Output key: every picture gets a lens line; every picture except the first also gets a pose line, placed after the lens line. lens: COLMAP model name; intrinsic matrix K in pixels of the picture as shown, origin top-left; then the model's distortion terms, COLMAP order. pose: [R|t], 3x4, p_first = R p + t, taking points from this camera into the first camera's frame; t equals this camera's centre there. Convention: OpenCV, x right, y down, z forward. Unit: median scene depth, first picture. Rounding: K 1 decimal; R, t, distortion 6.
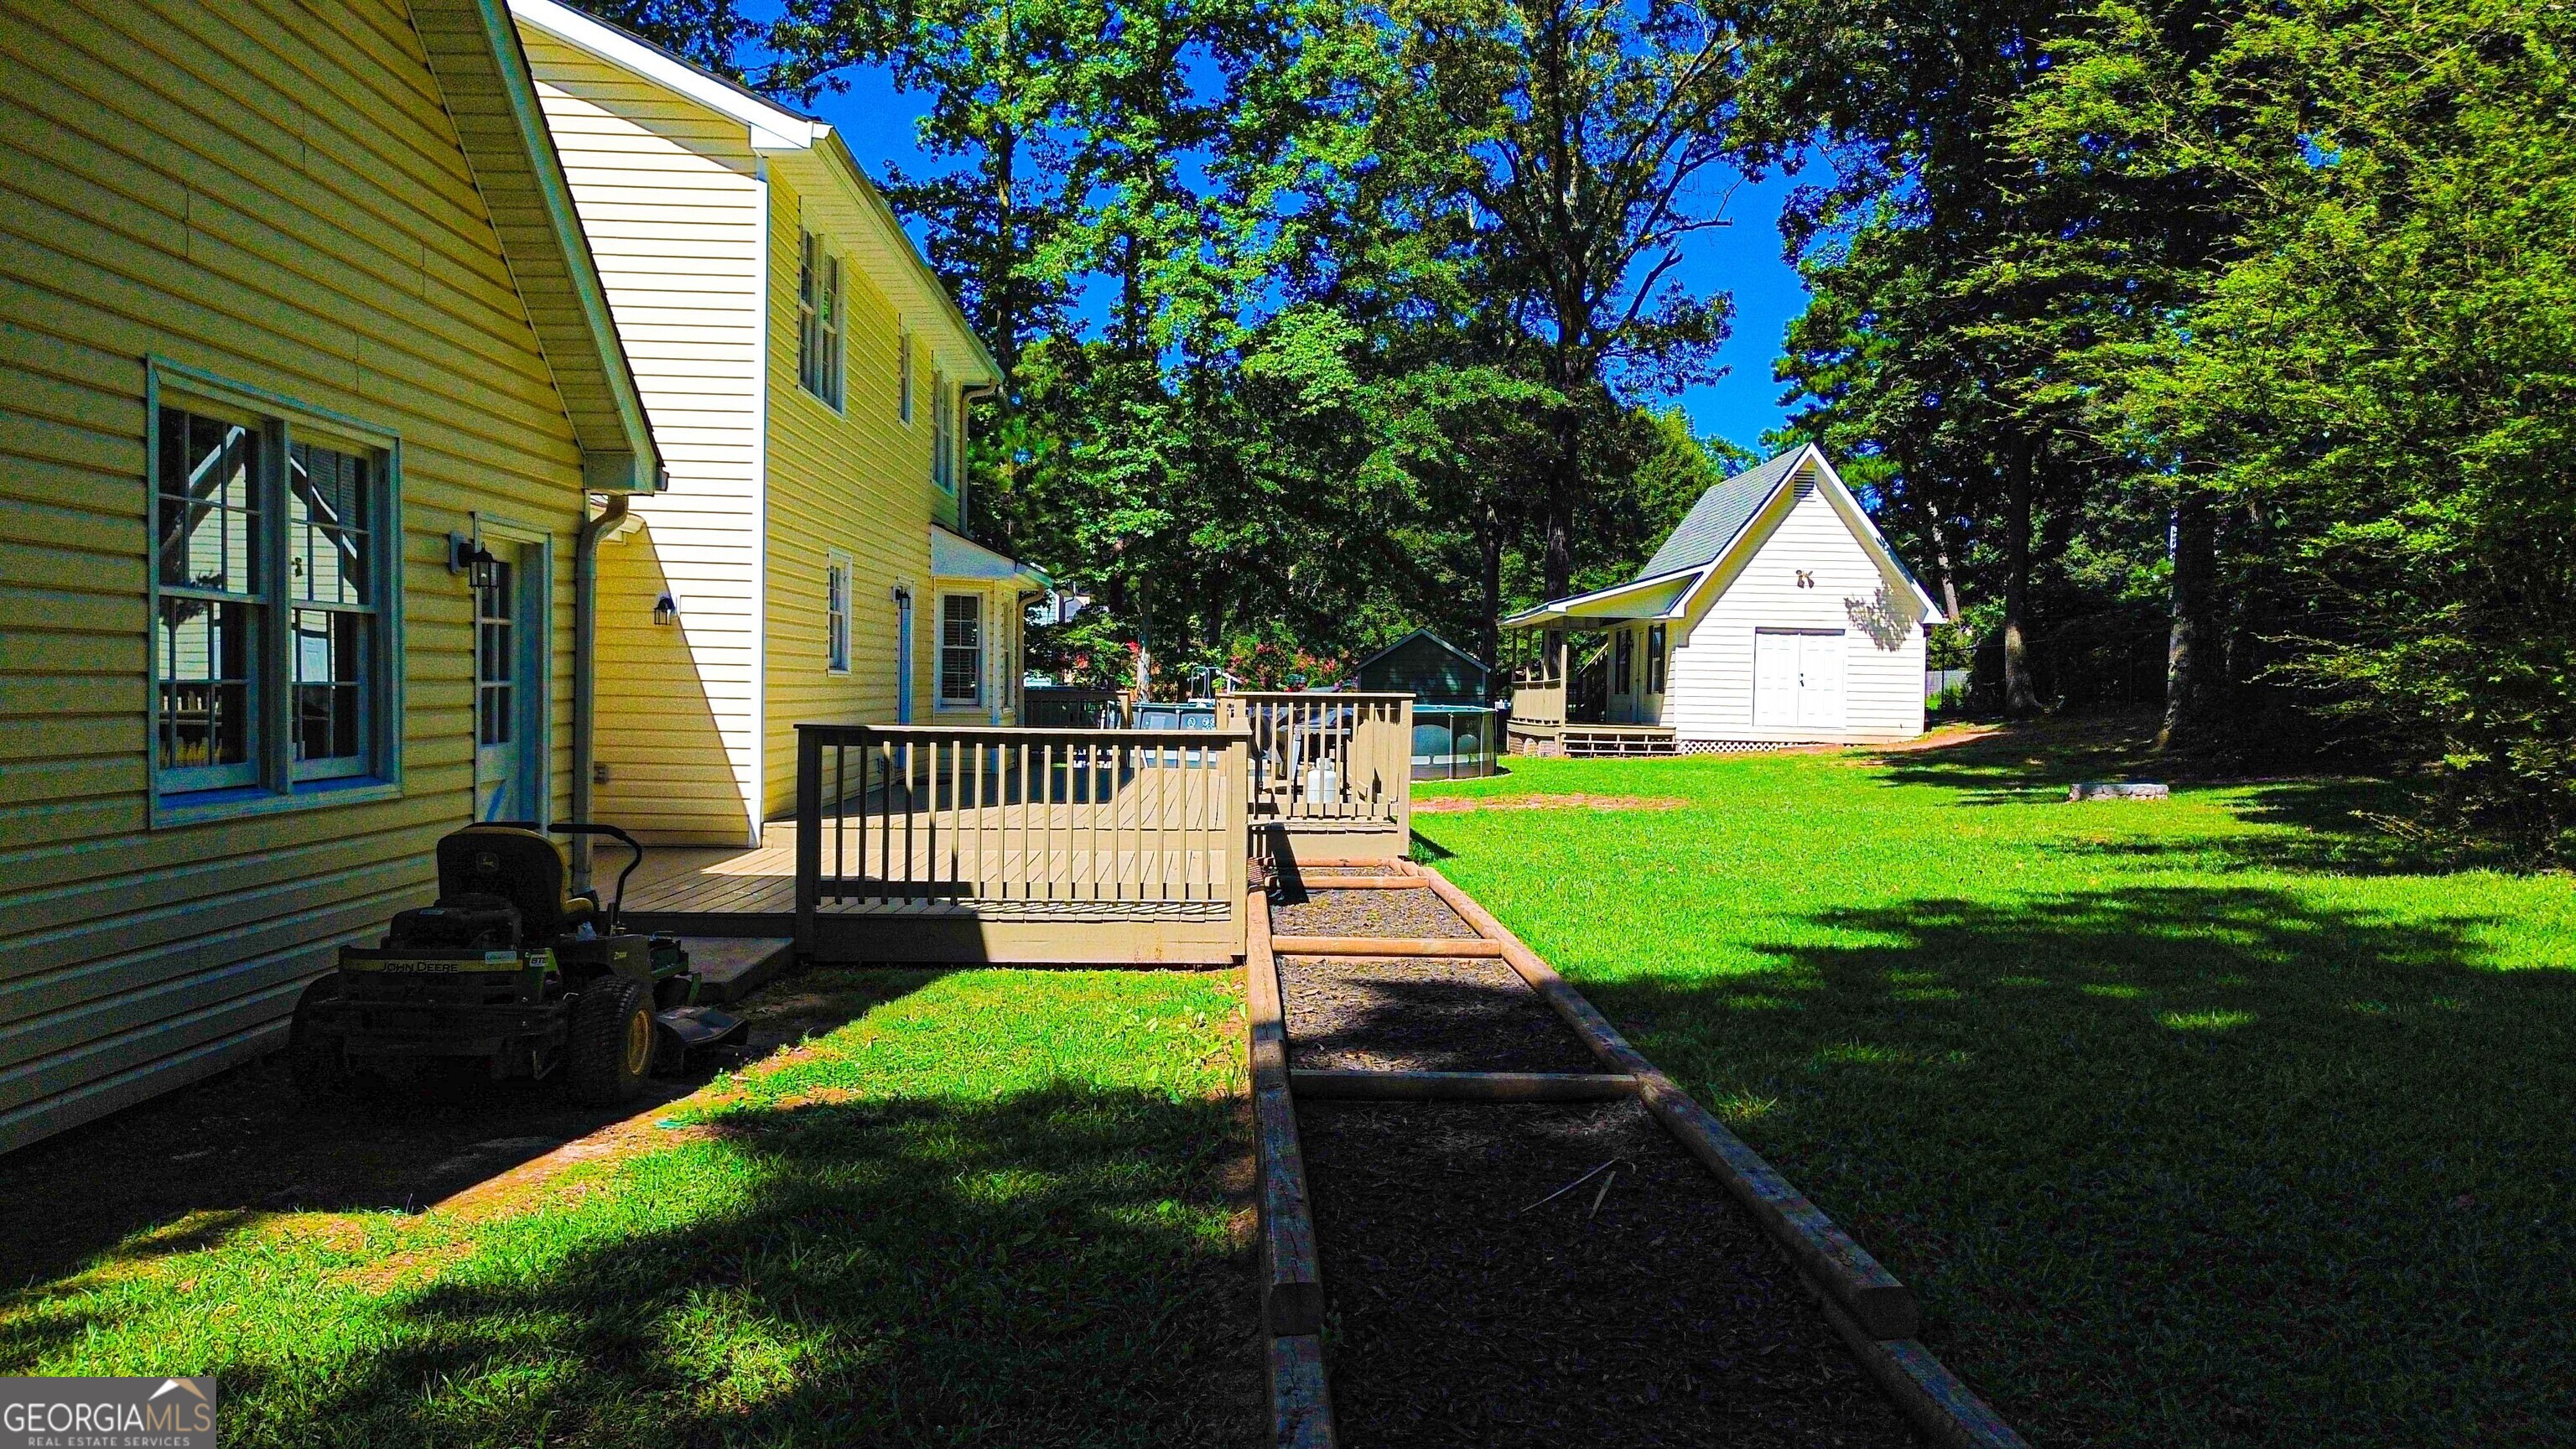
lens RADIAL K [[1828.1, 0, 1285.9], [0, 1828.1, 722.6], [0, 0, 1]] dist [0.073424, -0.077607]
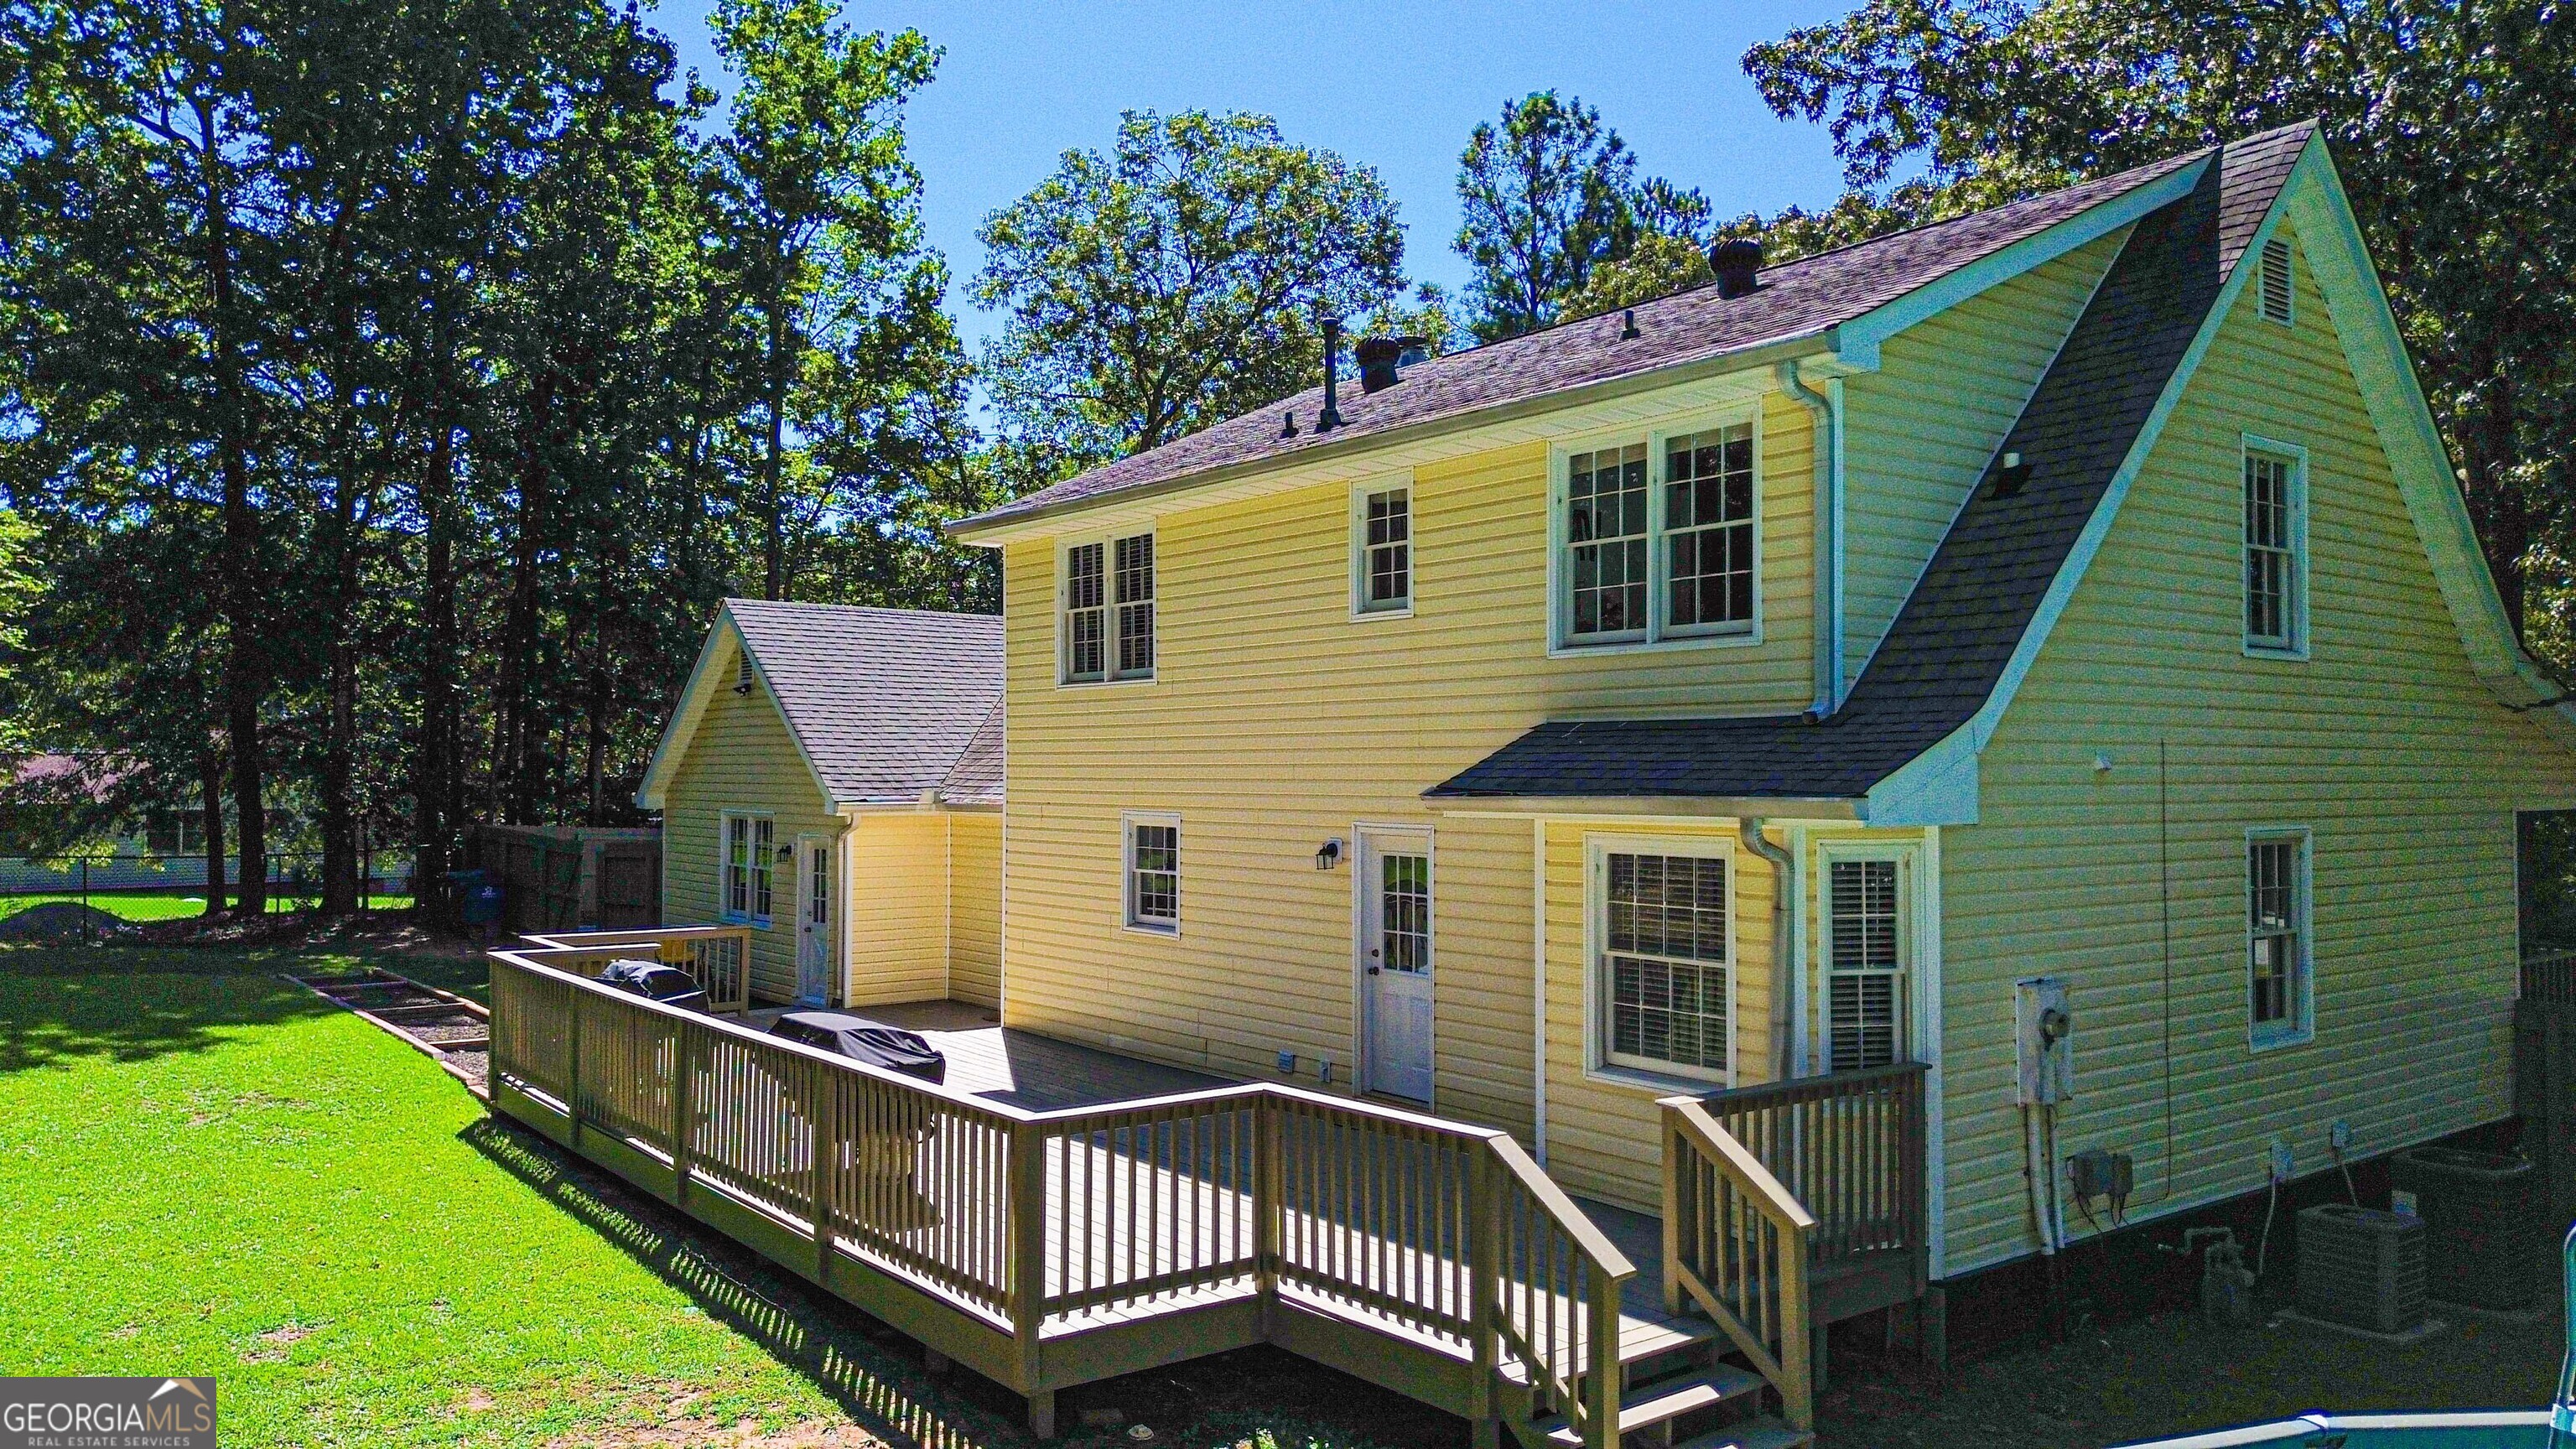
lens RADIAL K [[1828.1, 0, 1277.5], [0, 1828.1, 726.6], [0, 0, 1]] dist [0.073424, -0.077607]
pose [[-0.812258, -0.024431, -0.582786, 0.282584], [-0.019805, 0.999702, -0.014306, -0.124382], [0.582962, -0.000078, -0.812500, 1.811660]]
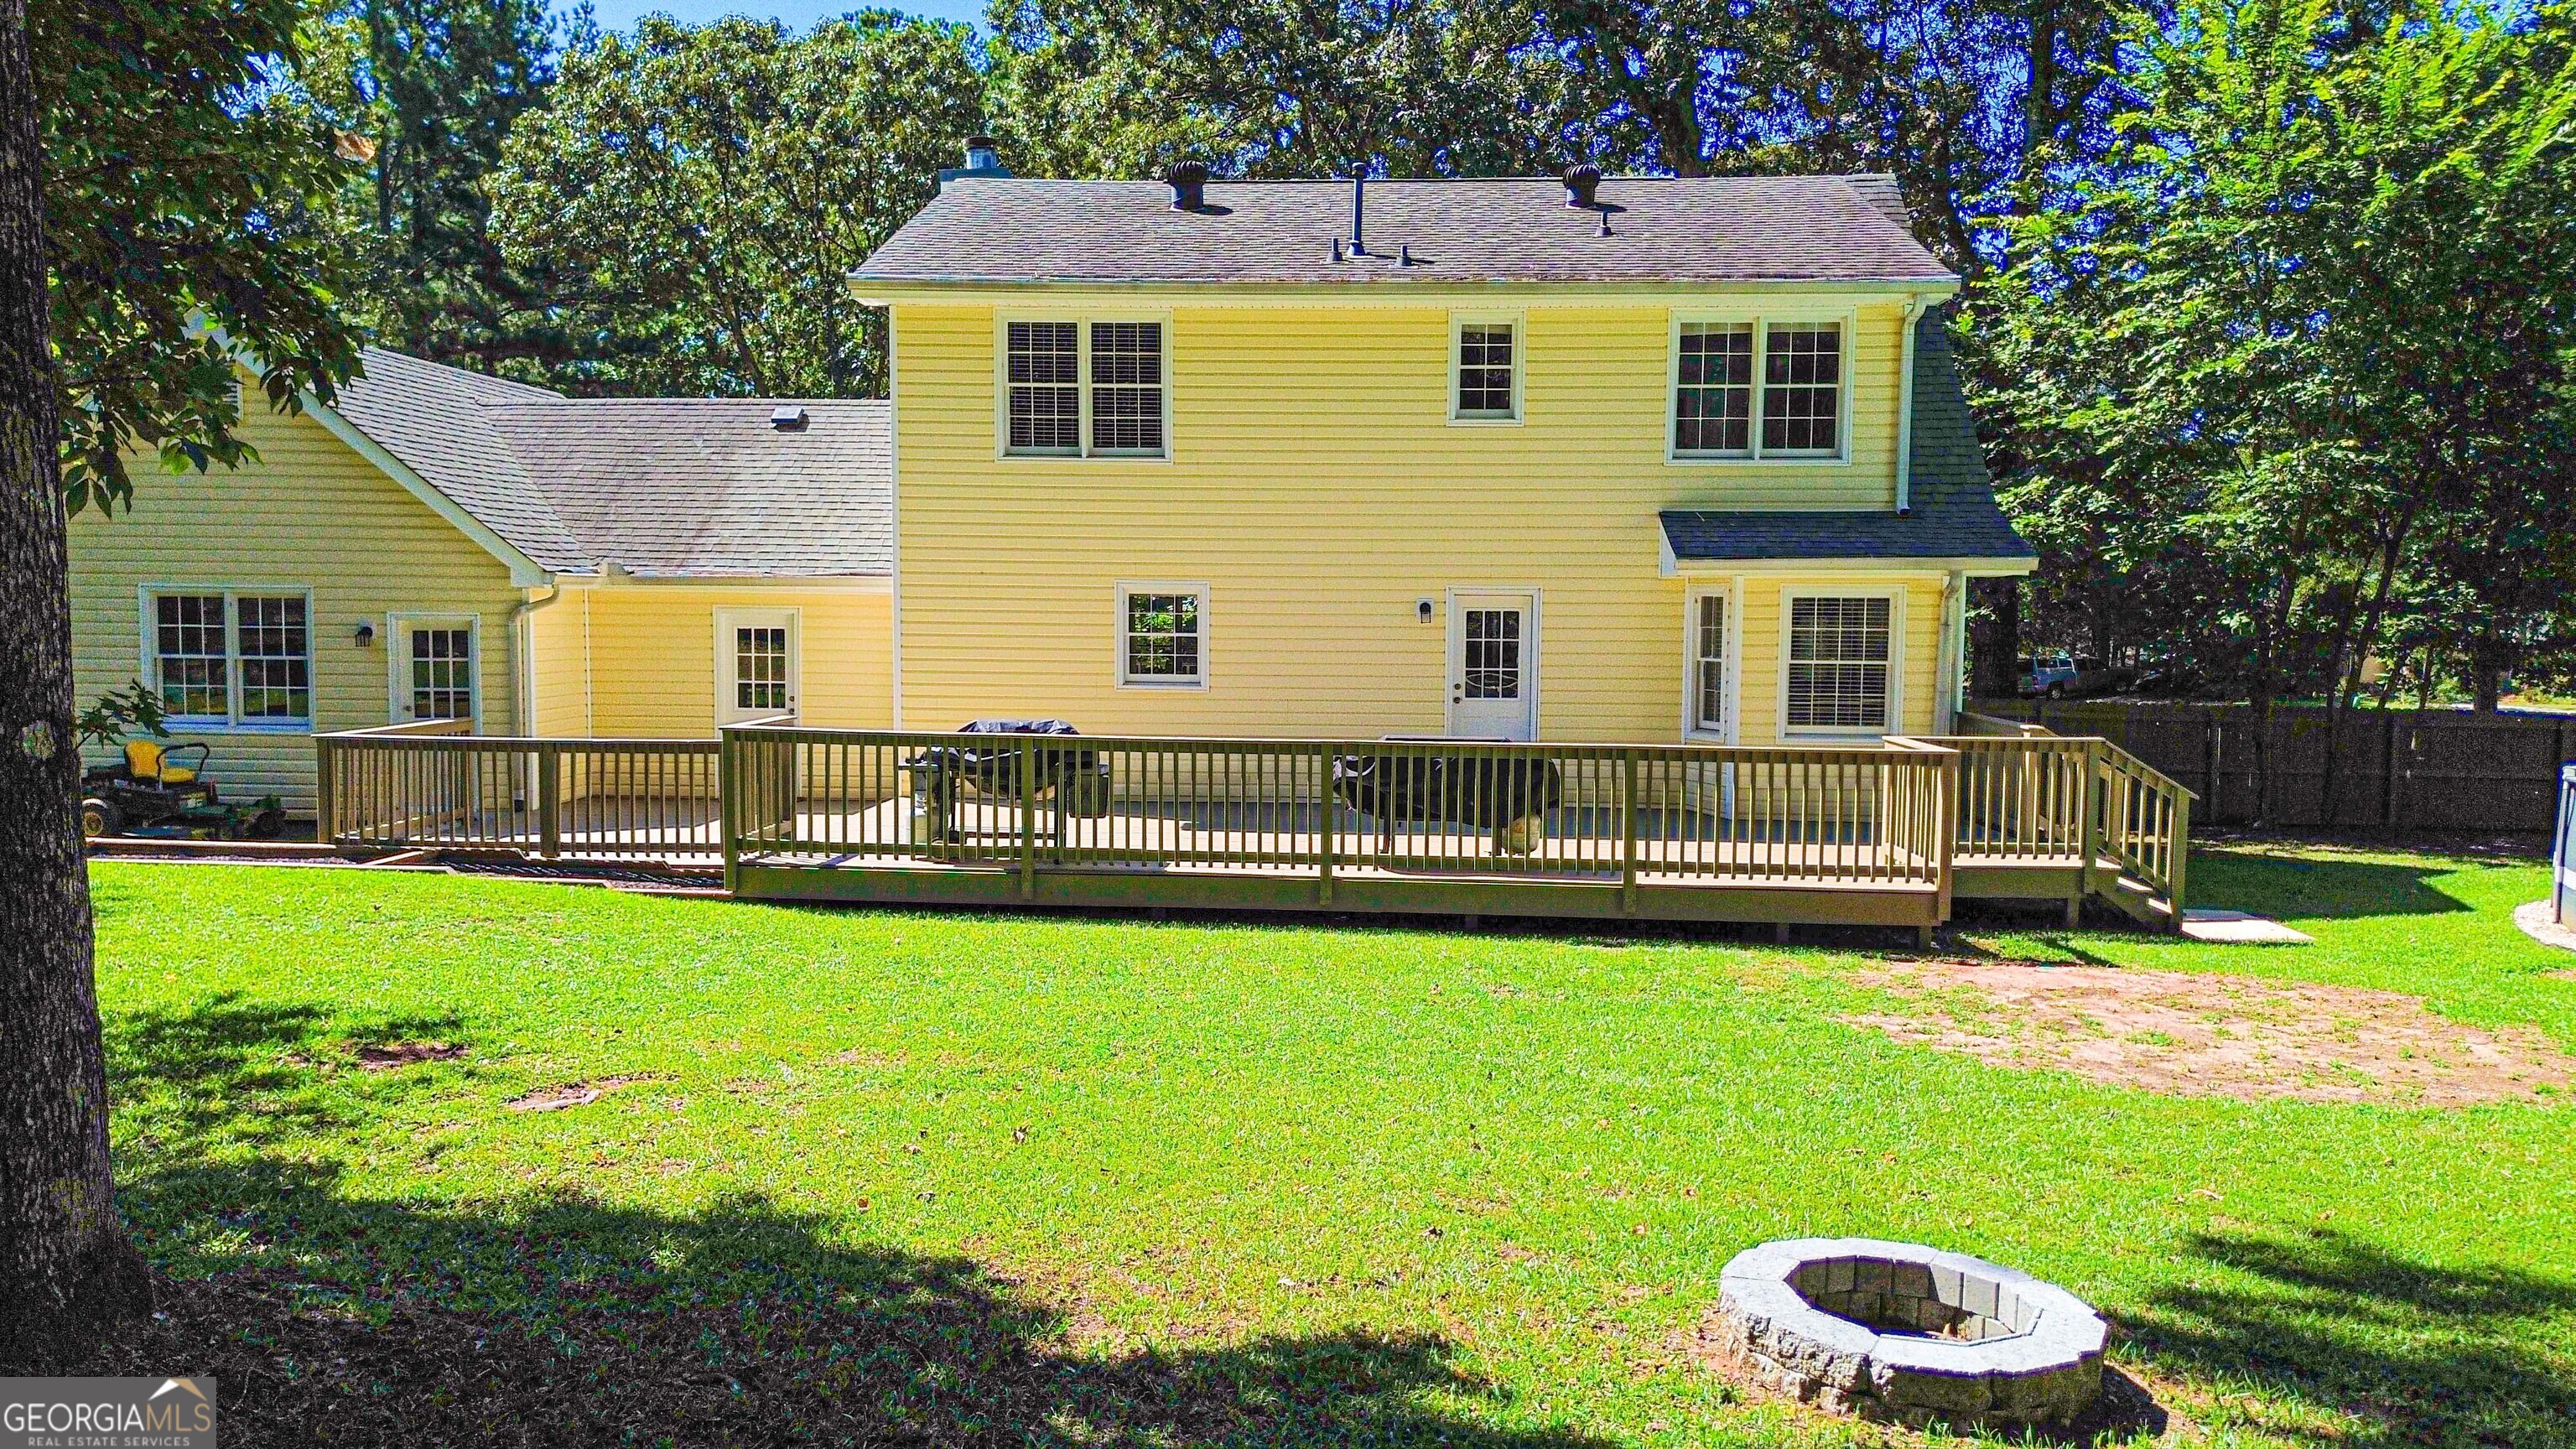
lens RADIAL K [[1828.1, 0, 1280.2], [0, 1828.1, 701.1], [0, 0, 1]] dist [0.073424, -0.077607]
pose [[-0.085766, 0.053461, -0.994880, 0.845386], [-0.027945, 0.998037, 0.056040, -0.081812], [0.995923, 0.032609, -0.084103, 1.137963]]
